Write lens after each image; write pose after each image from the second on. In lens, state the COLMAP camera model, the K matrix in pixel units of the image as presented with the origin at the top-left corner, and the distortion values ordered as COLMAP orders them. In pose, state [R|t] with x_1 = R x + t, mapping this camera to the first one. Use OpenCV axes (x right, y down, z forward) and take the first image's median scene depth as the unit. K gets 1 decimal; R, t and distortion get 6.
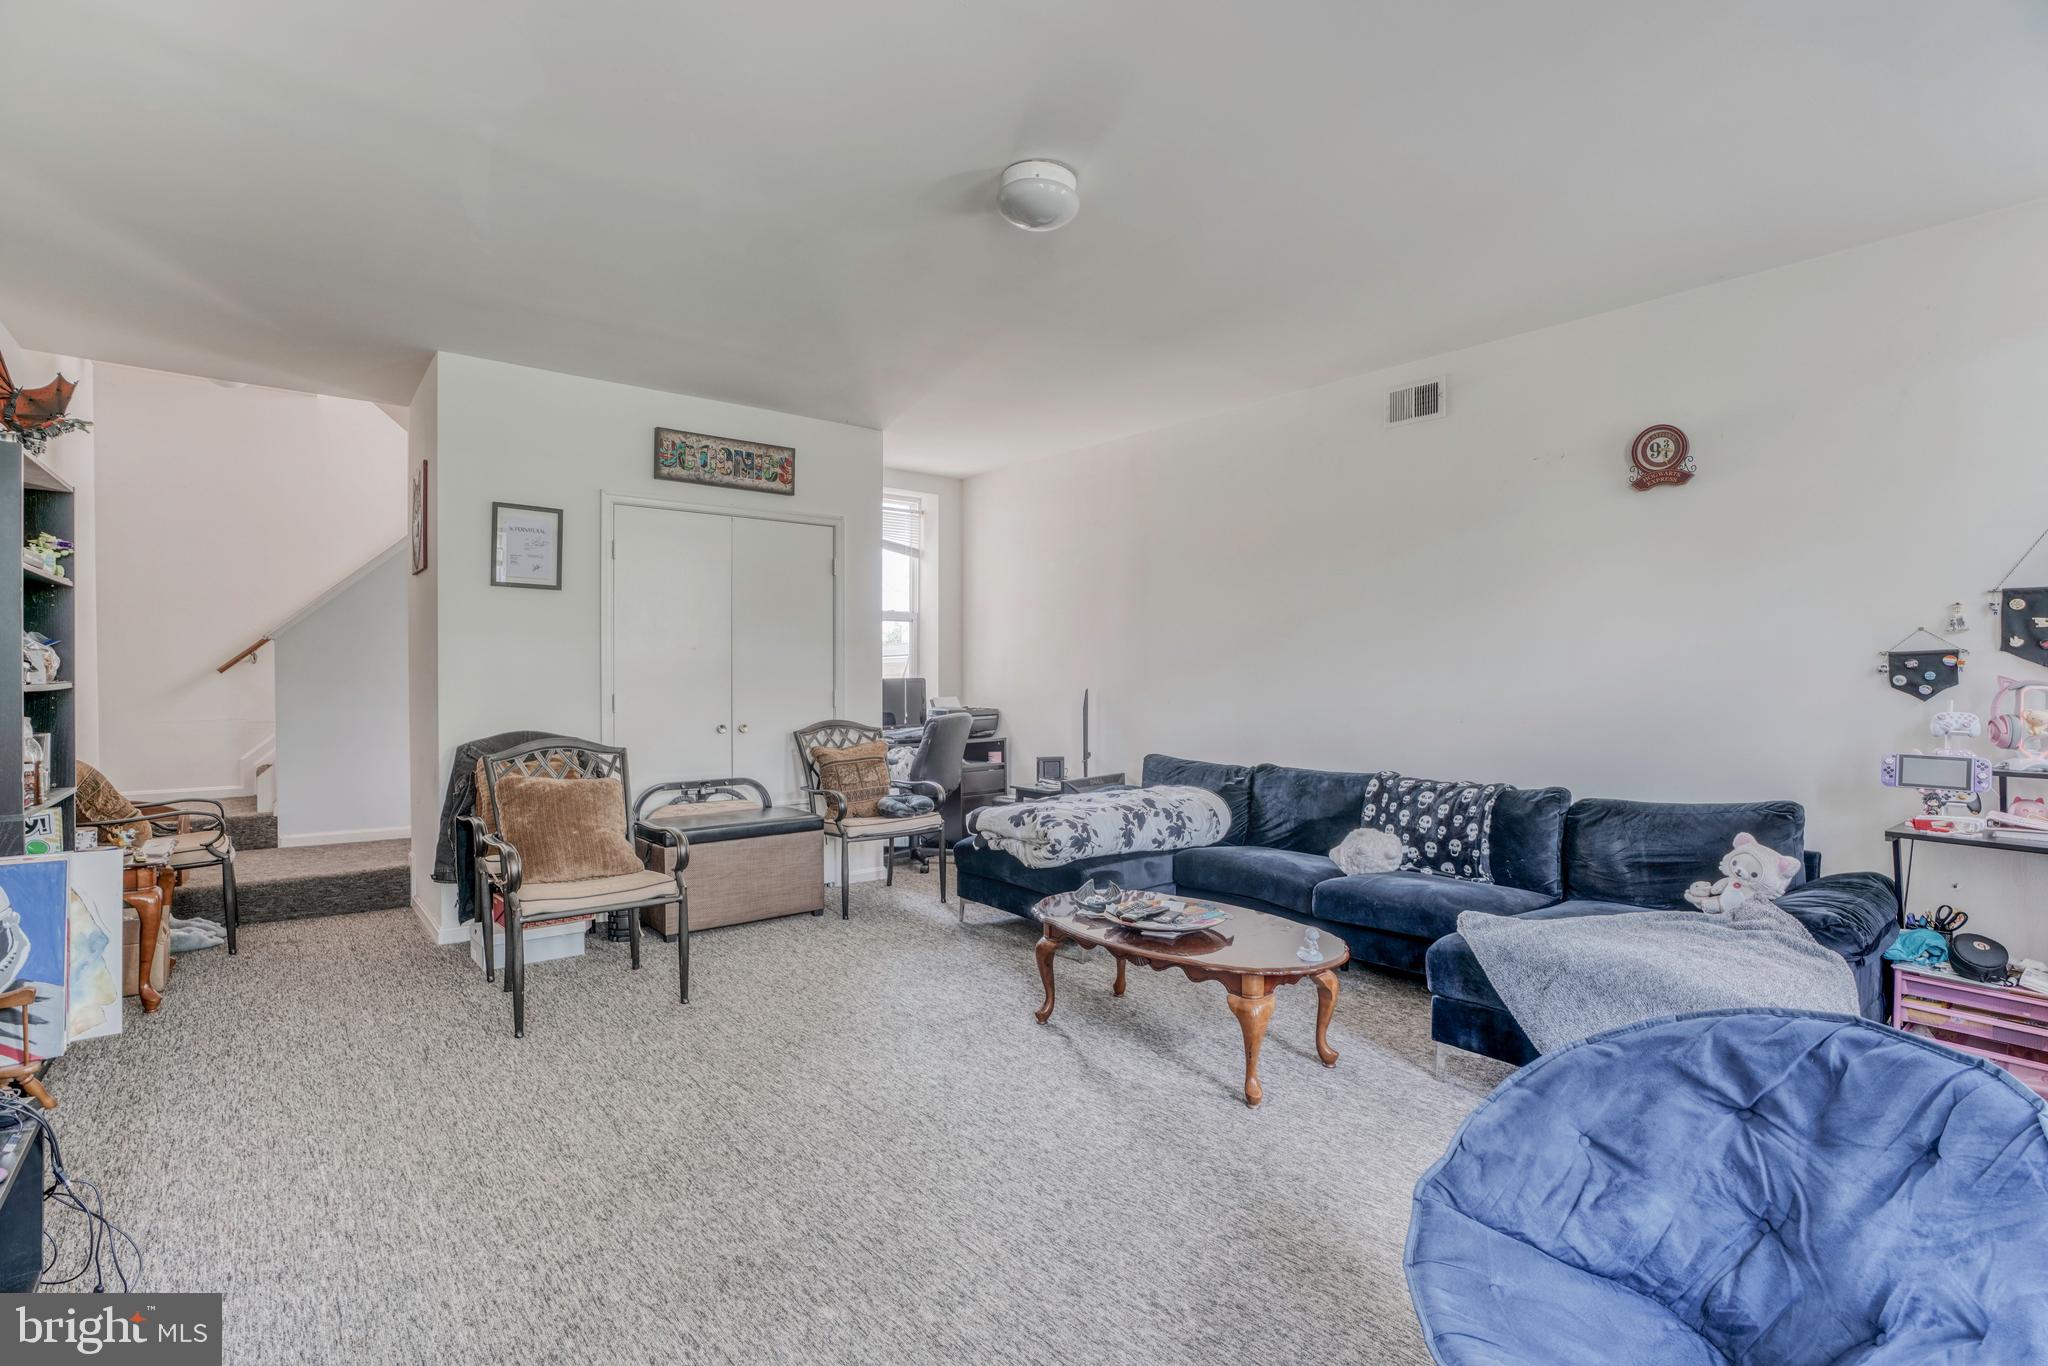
lens RADIAL K [[977.4, 0, 1021.1], [0, 977.4, 687.0], [0, 0, 1]] dist [-0.067258, 0.028725]
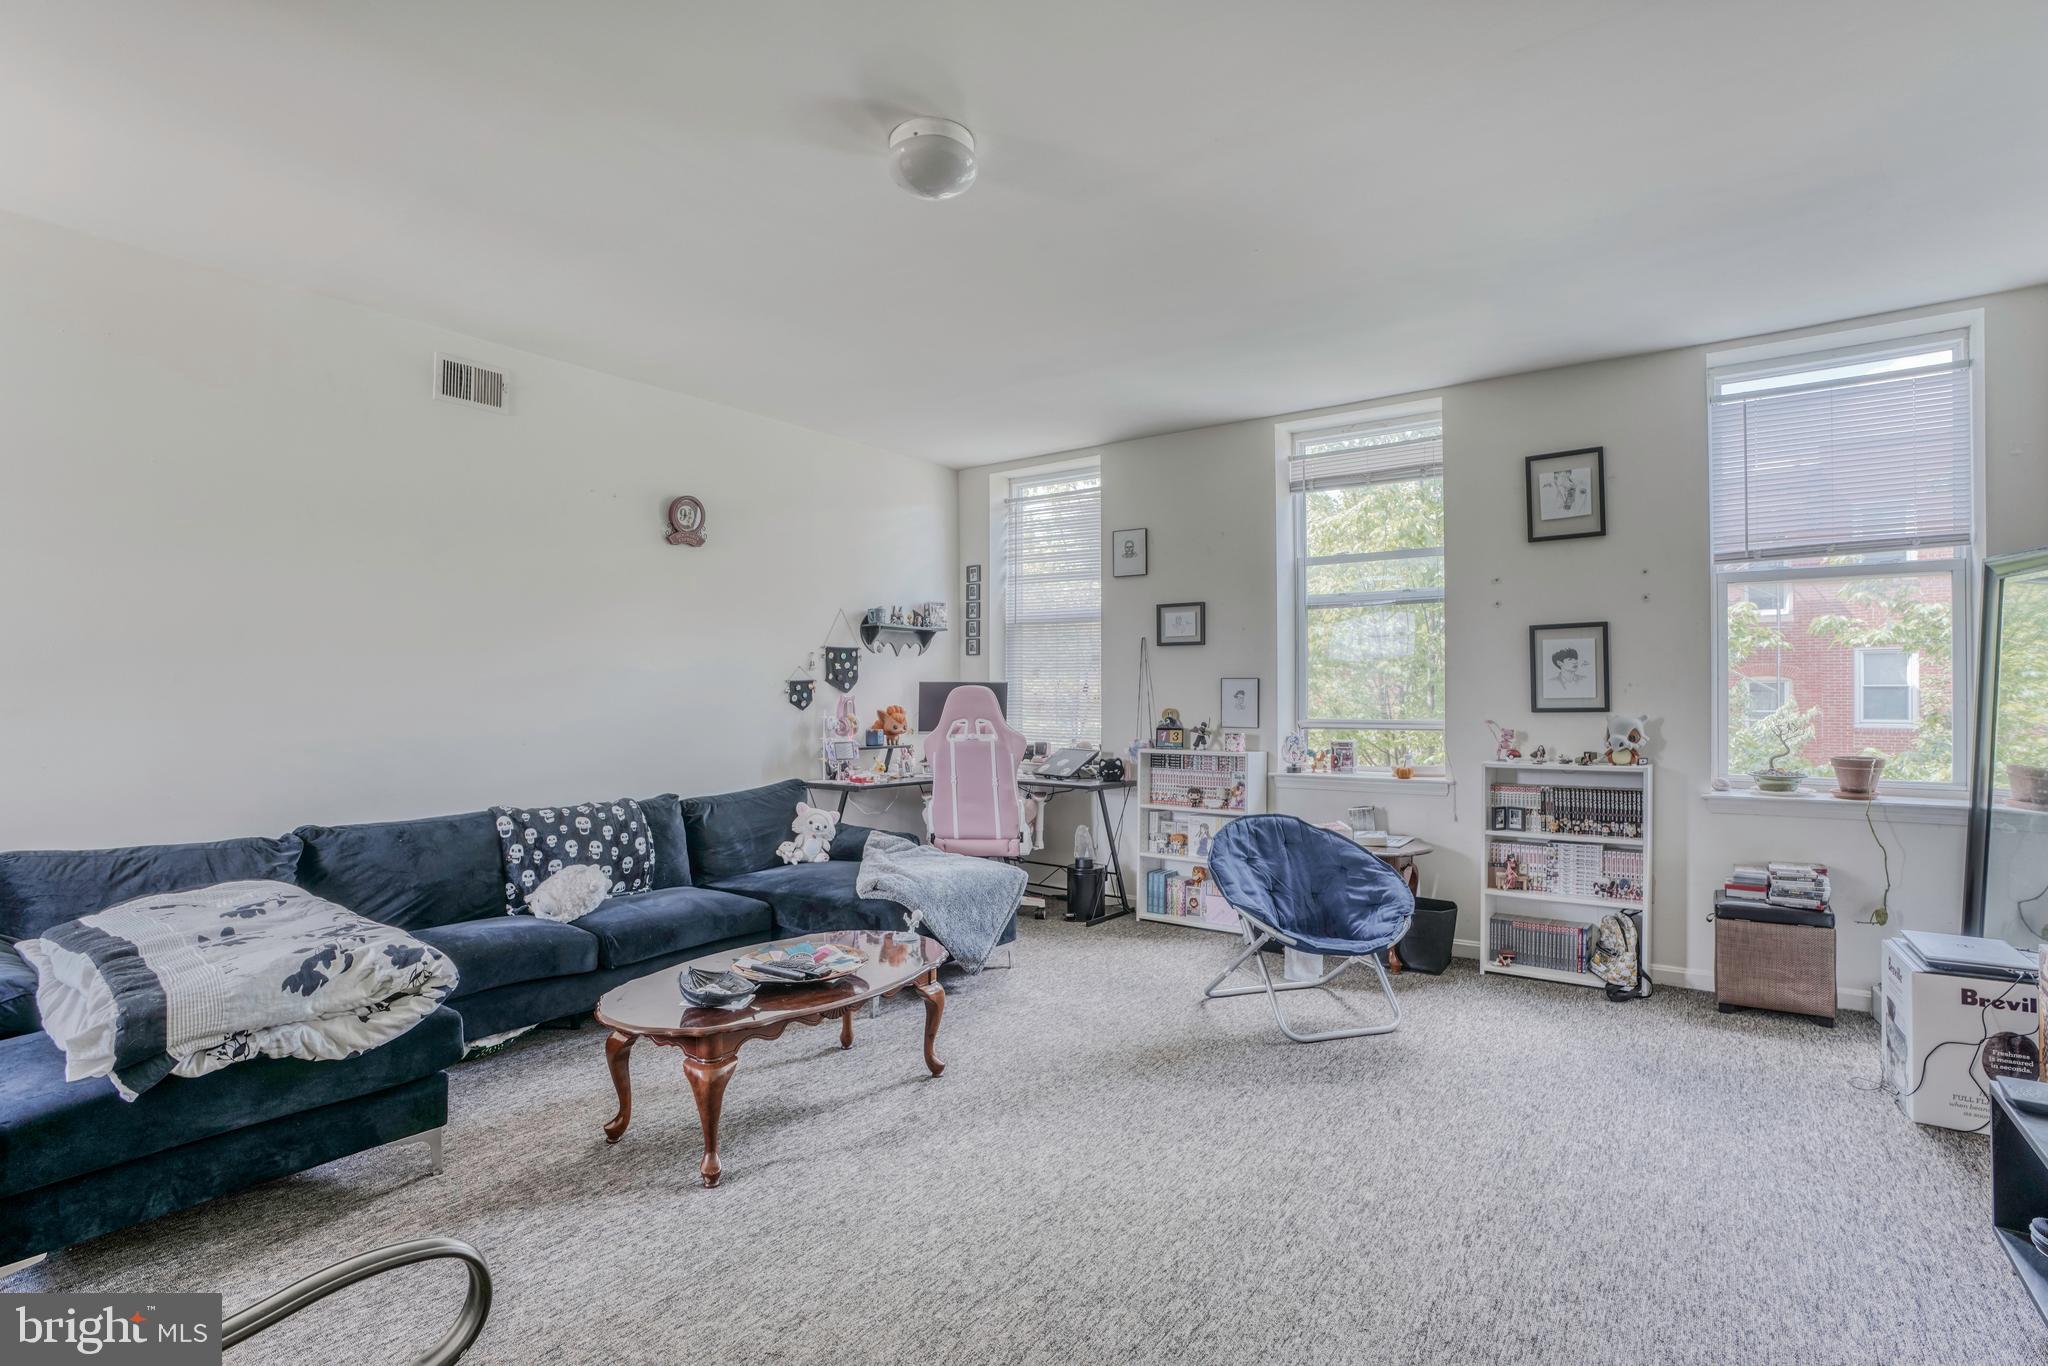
lens RADIAL K [[977.4, 0, 1021.1], [0, 977.4, 687.0], [0, 0, 1]] dist [-0.067258, 0.028725]
pose [[-0.252698, 0.008783, 0.967505, -0.720592], [0.011761, 0.999913, -0.006005, -0.011002], [-0.967474, 0.009862, -0.252779, 0.962359]]
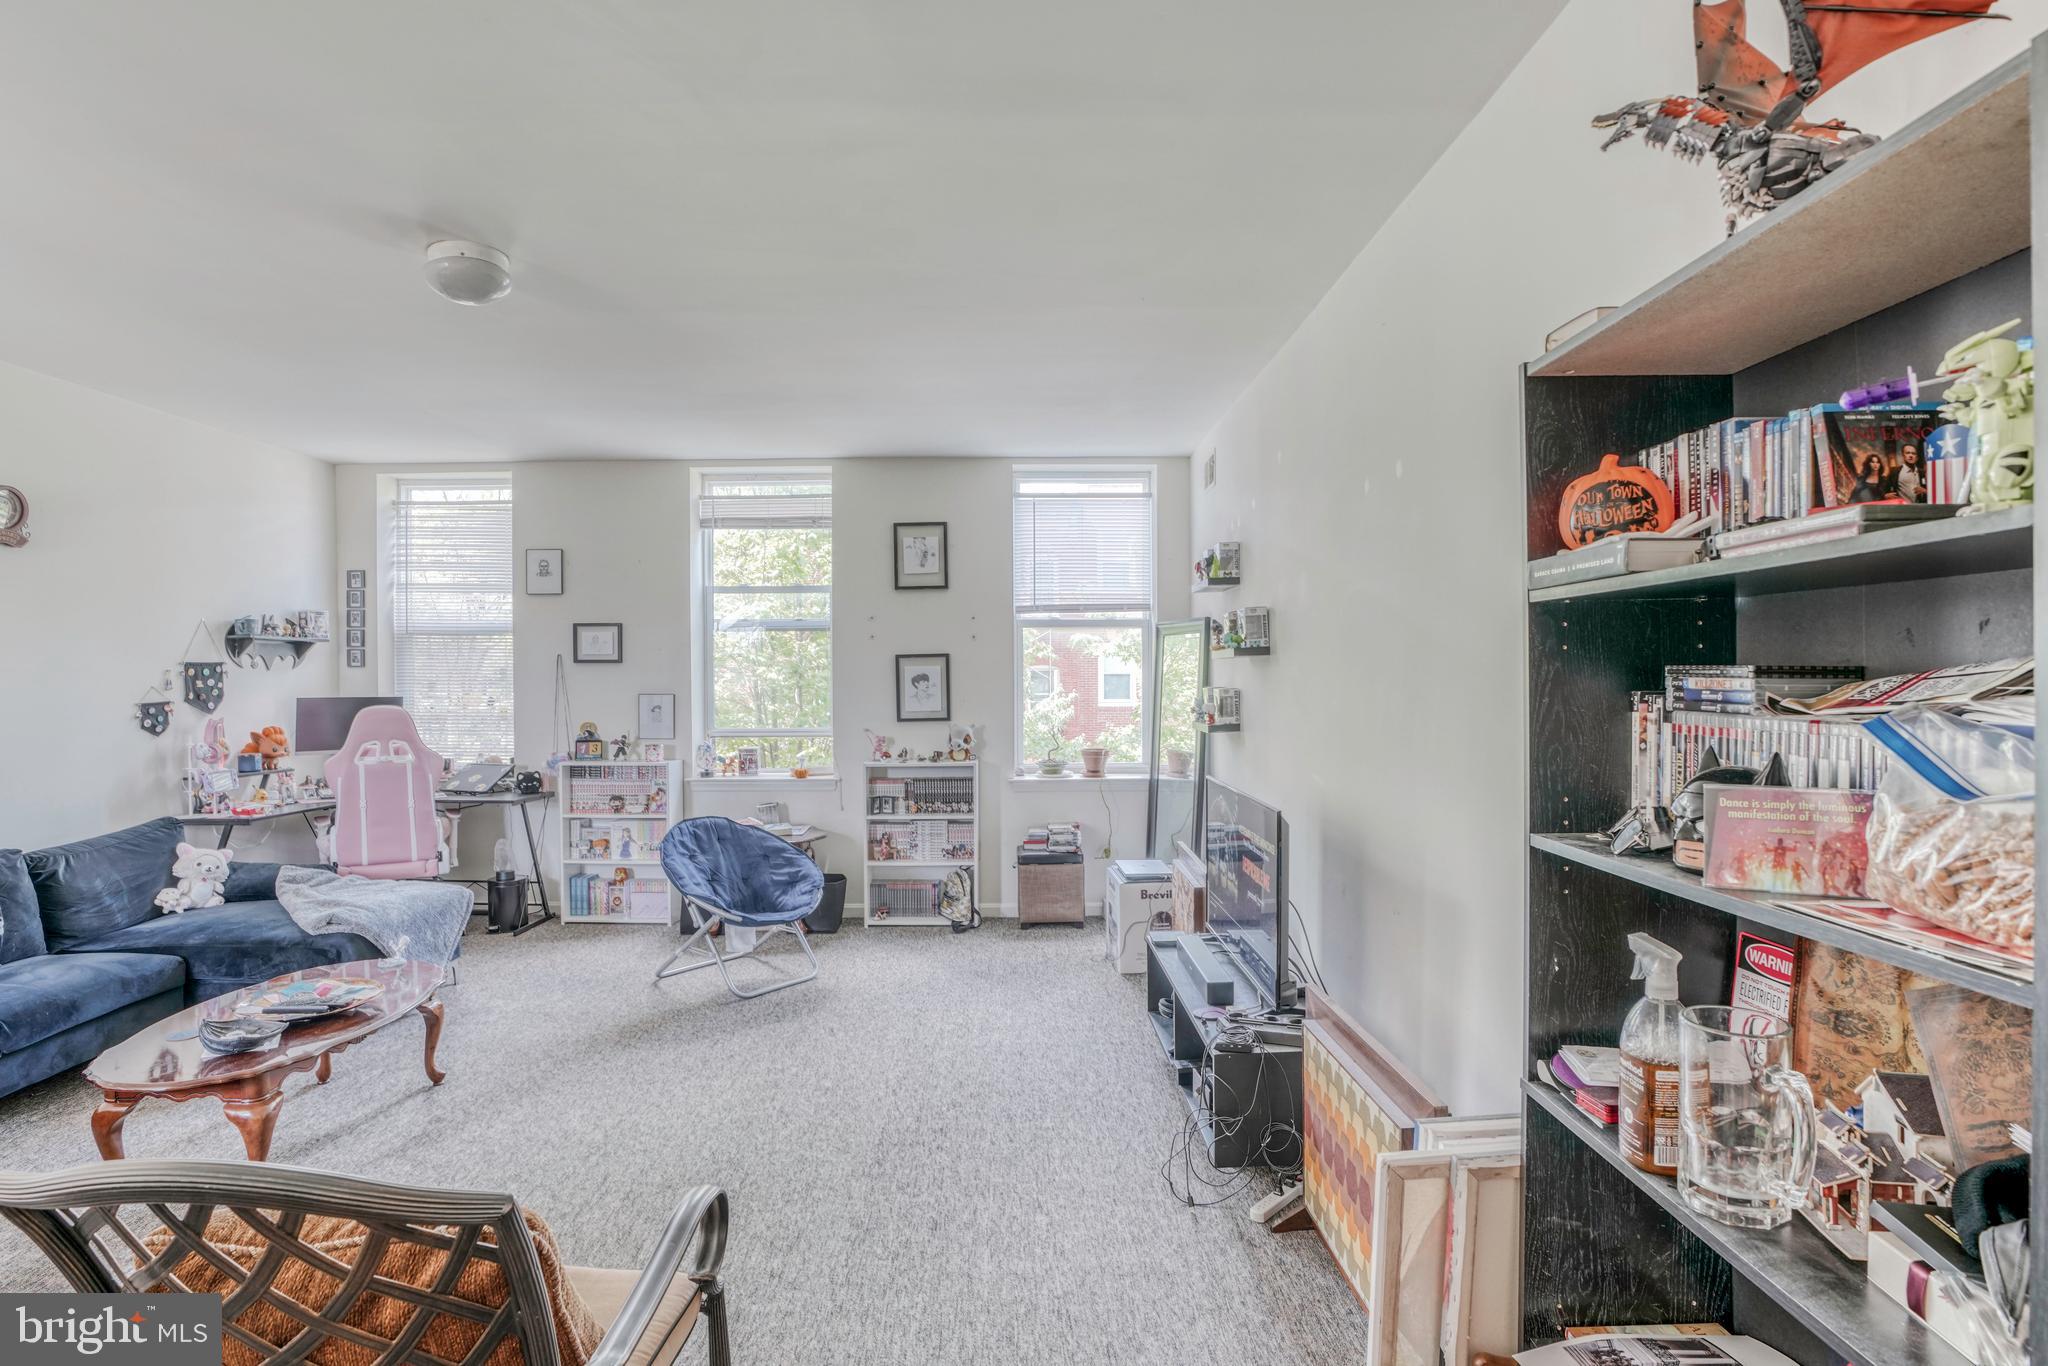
lens RADIAL K [[977.4, 0, 1021.1], [0, 977.4, 687.0], [0, 0, 1]] dist [-0.067258, 0.028725]
pose [[-0.785562, -0.000667, 0.618782, -0.877629], [0.009452, 0.999870, 0.013077, -0.062004], [-0.618710, 0.016122, -0.785454, 1.191144]]
